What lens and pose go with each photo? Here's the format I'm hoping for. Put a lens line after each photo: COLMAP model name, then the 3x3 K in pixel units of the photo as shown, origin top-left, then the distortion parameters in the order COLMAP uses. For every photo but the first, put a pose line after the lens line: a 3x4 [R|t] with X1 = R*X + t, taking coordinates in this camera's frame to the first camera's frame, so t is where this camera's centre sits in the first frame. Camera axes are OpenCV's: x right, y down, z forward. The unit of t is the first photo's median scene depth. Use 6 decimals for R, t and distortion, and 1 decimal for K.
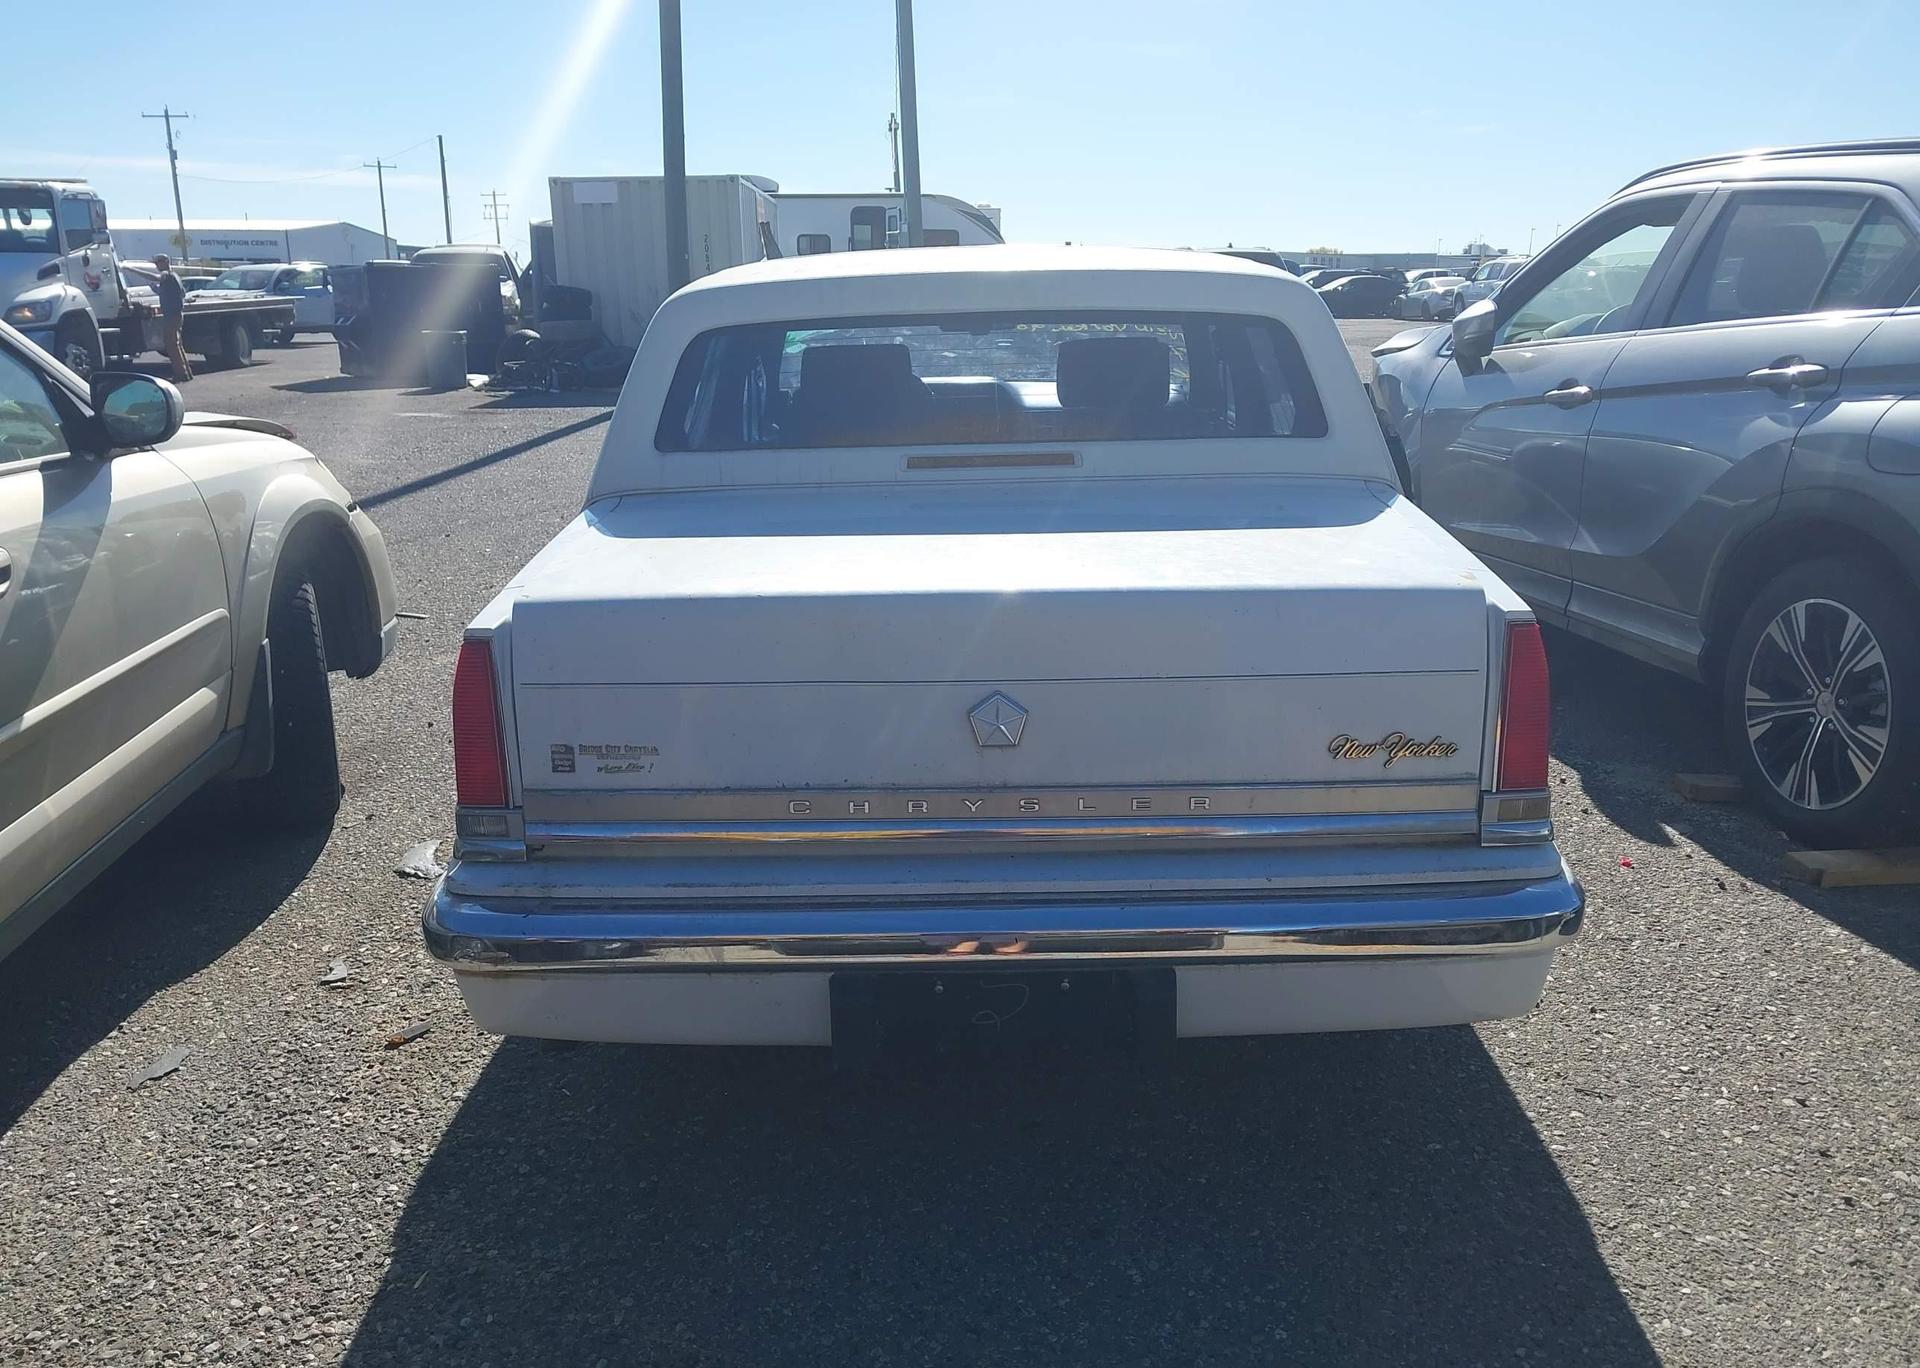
lens RADIAL K [[1661.5, 0, 1006.1], [0, 1661.5, 744.6], [0, 0, 1]] dist [0.008477, 0.001348]
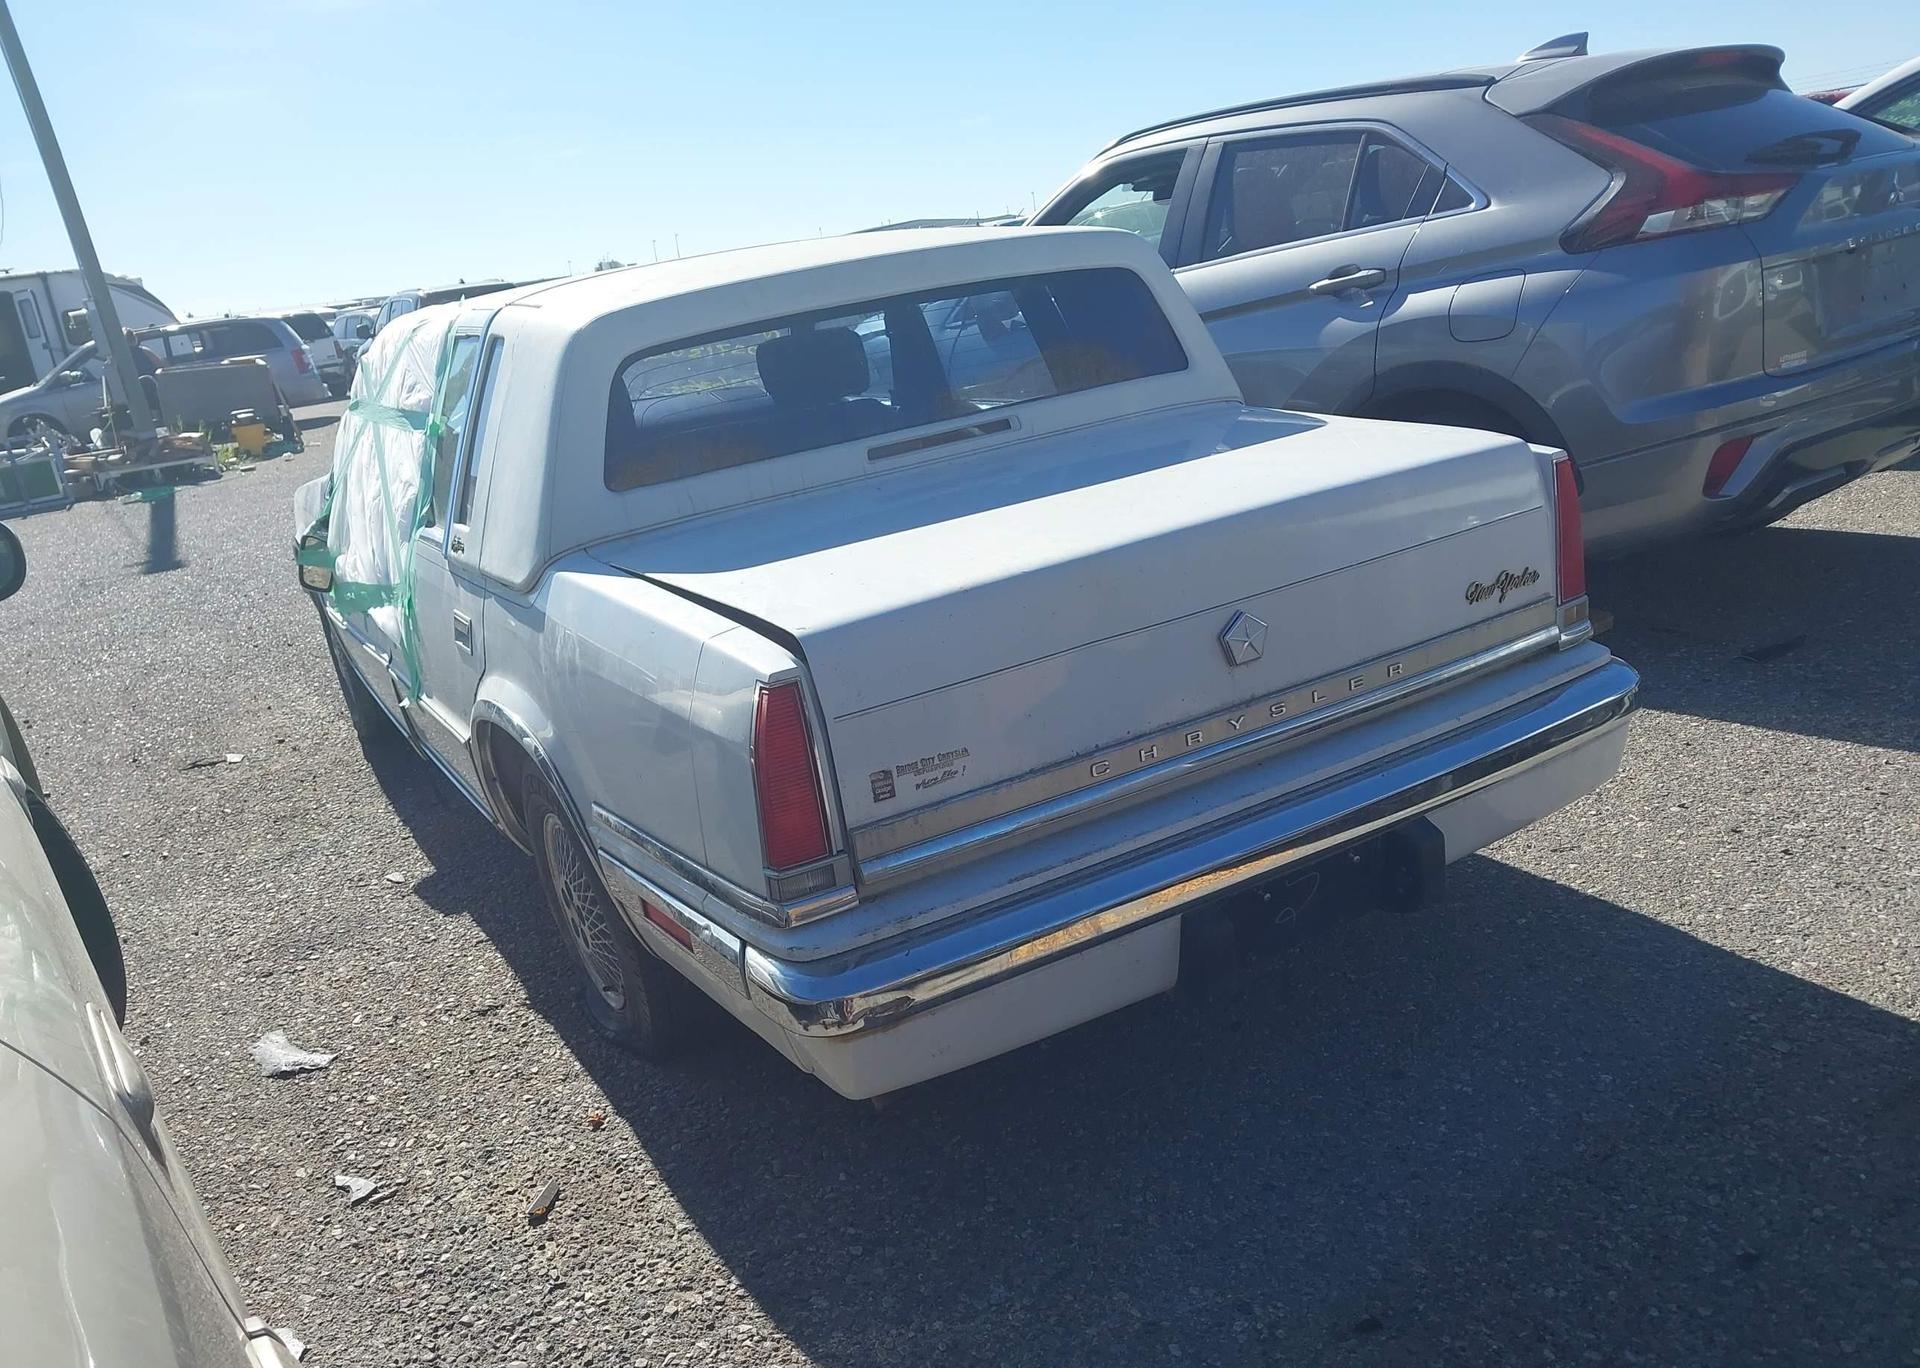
lens RADIAL K [[1661.5, 0, 1006.1], [0, 1661.5, 744.6], [0, 0, 1]] dist [0.008477, 0.001348]
pose [[0.836709, -0.256293, 0.483974, -0.653122], [0.264647, 0.962921, 0.052393, -0.044281], [-0.479457, 0.084244, 0.873512, 0.148417]]
